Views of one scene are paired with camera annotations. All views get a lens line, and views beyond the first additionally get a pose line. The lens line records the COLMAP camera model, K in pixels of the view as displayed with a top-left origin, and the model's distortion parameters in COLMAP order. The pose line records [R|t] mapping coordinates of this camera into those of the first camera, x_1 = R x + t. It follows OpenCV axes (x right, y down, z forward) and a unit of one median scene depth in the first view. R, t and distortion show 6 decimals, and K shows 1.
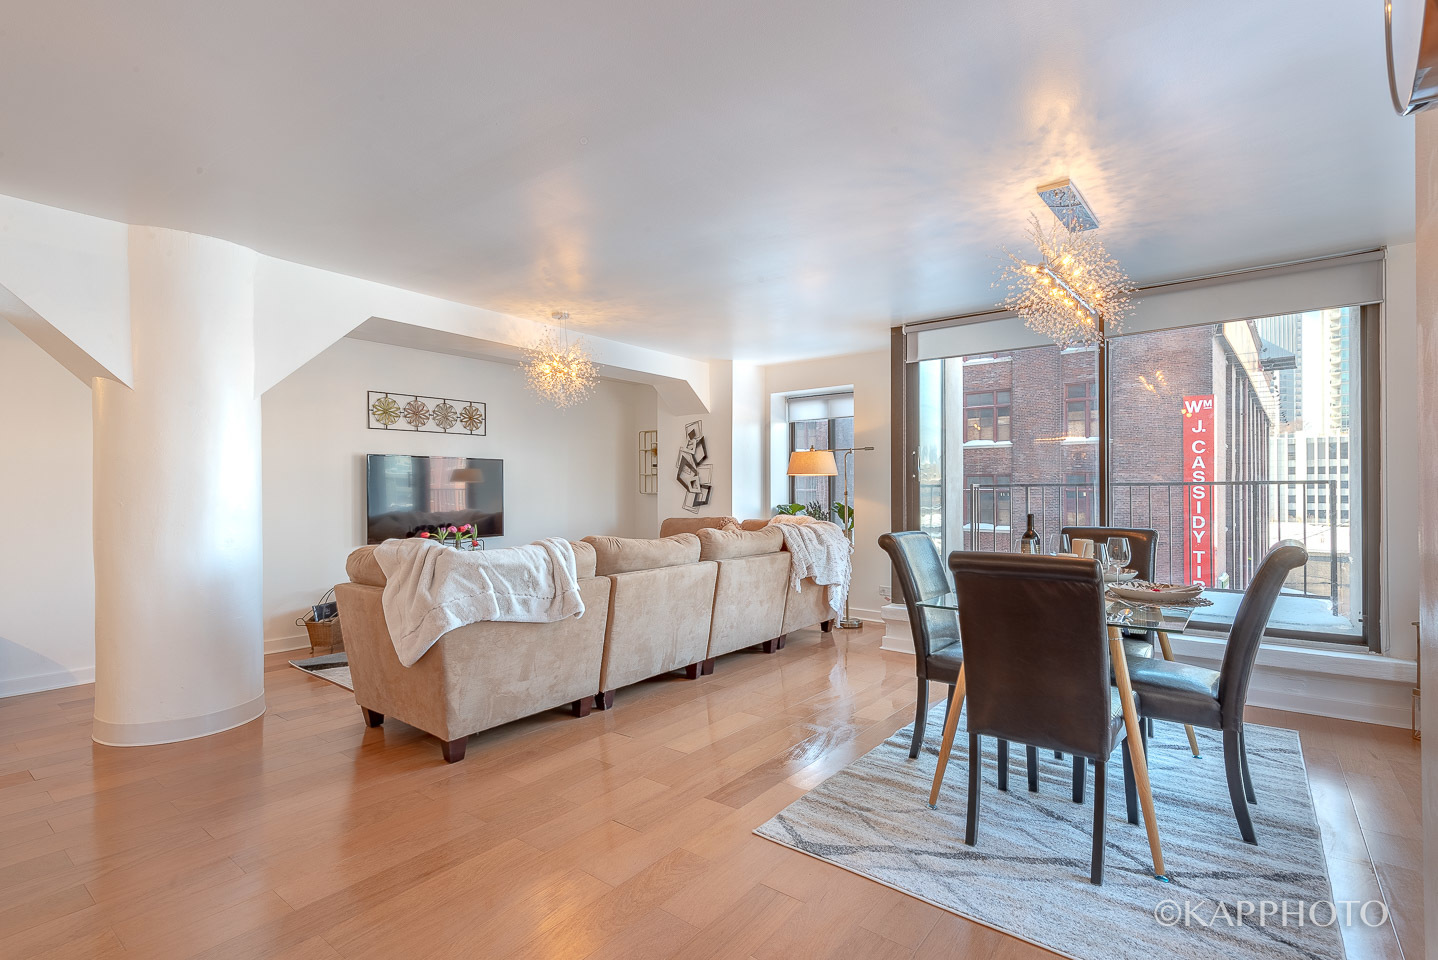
lens RADIAL K [[679.3, 0, 705.0], [0, 679.3, 486.8], [0, 0, 1]] dist [0.000656, -0.000095]
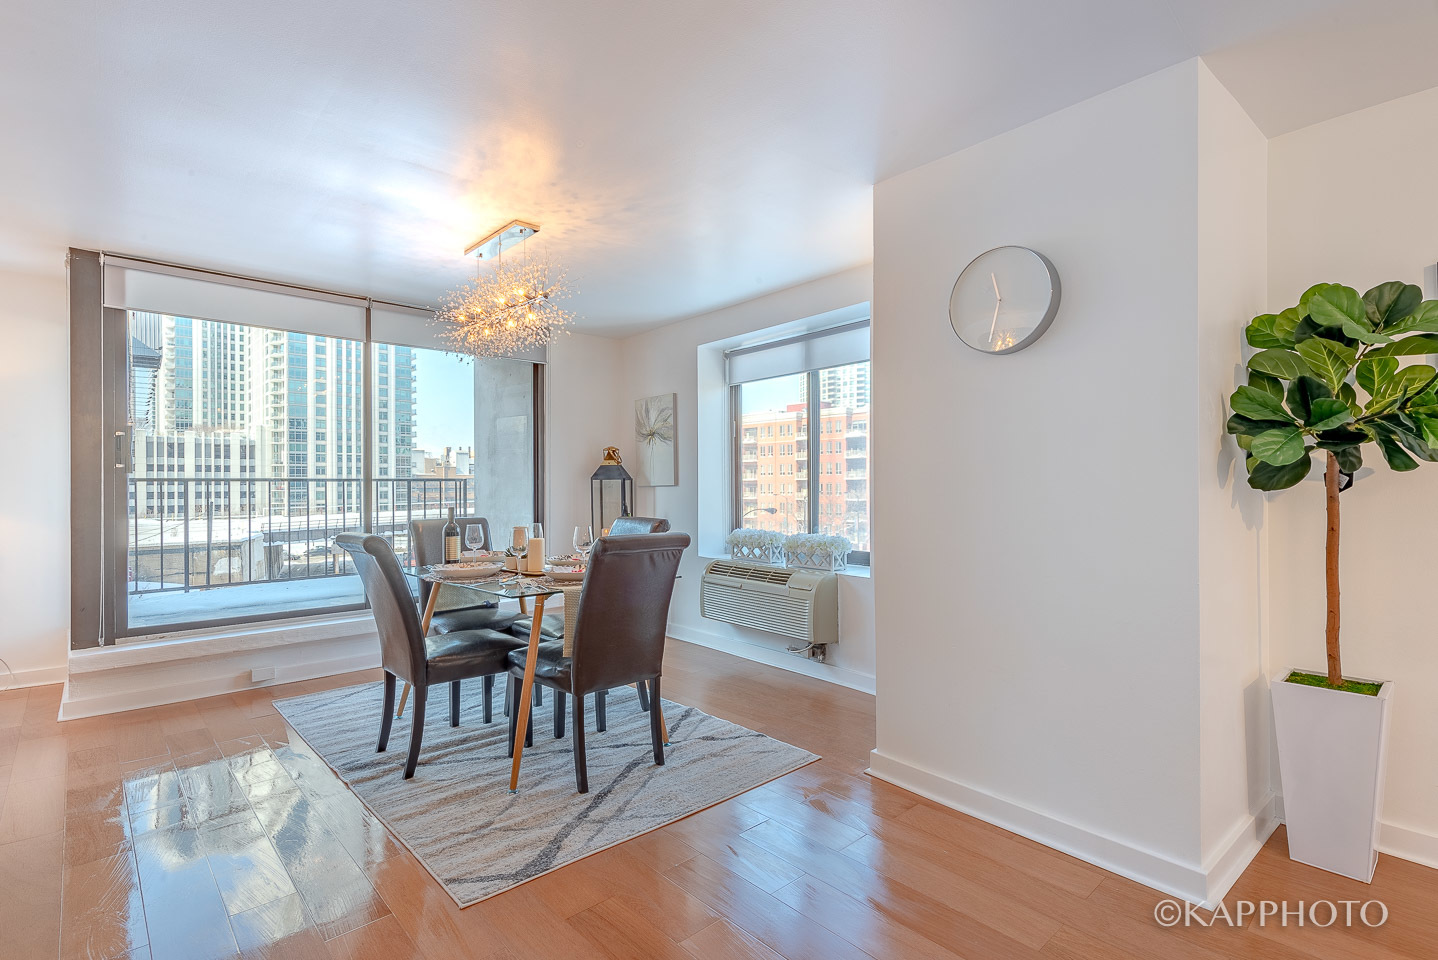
lens RADIAL K [[679.3, 0, 704.8], [0, 679.3, 484.2], [0, 0, 1]] dist [0.000656, -0.000095]
pose [[0.151982, 0.004873, 0.988371, -0.287032], [-0.005965, 0.999974, -0.004013, 0.002926], [-0.988365, -0.005286, 0.152007, 0.249411]]
